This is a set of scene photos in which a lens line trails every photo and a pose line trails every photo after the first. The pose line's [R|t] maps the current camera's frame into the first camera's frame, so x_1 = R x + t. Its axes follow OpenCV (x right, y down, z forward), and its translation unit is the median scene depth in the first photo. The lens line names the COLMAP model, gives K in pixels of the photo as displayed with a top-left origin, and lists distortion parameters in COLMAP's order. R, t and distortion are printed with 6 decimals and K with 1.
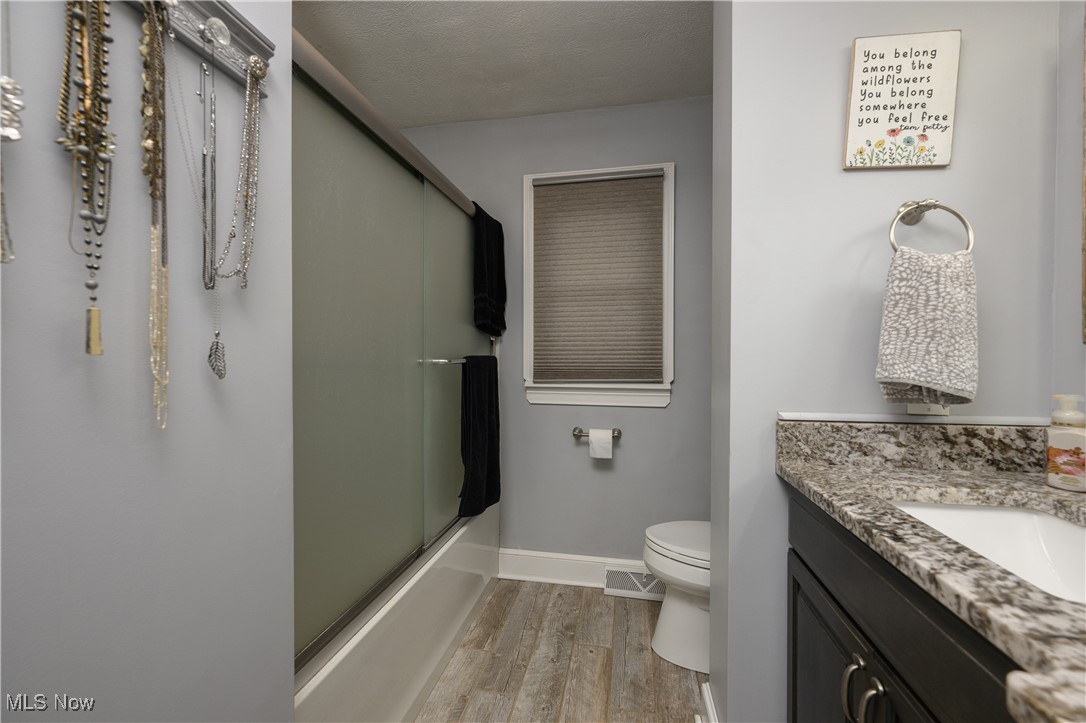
lens RADIAL K [[430.0, 0, 542.8], [0, 430.0, 362.5], [0, 0, 1]] dist [0.000969, -0.000451]
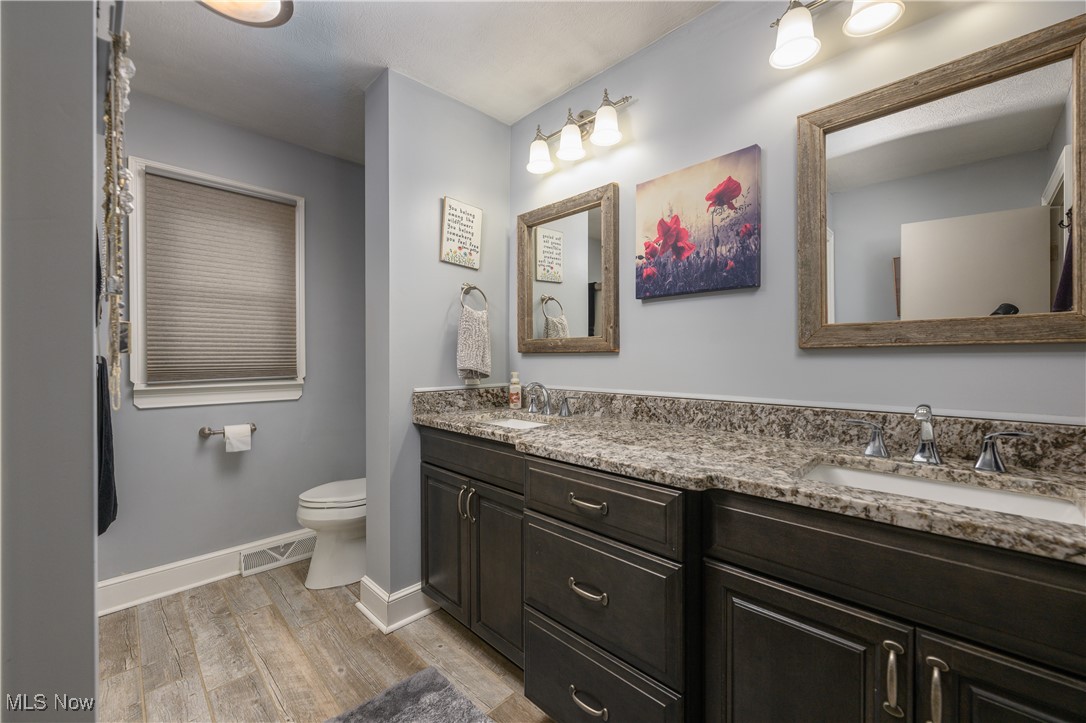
lens RADIAL K [[430.0, 0, 542.8], [0, 430.0, 362.5], [0, 0, 1]] dist [0.000969, -0.000451]
pose [[0.550276, -0.010248, 0.834920, -0.681611], [0.010611, 0.999930, 0.005280, 0.004522], [-0.834916, 0.005954, 0.550346, -0.453502]]
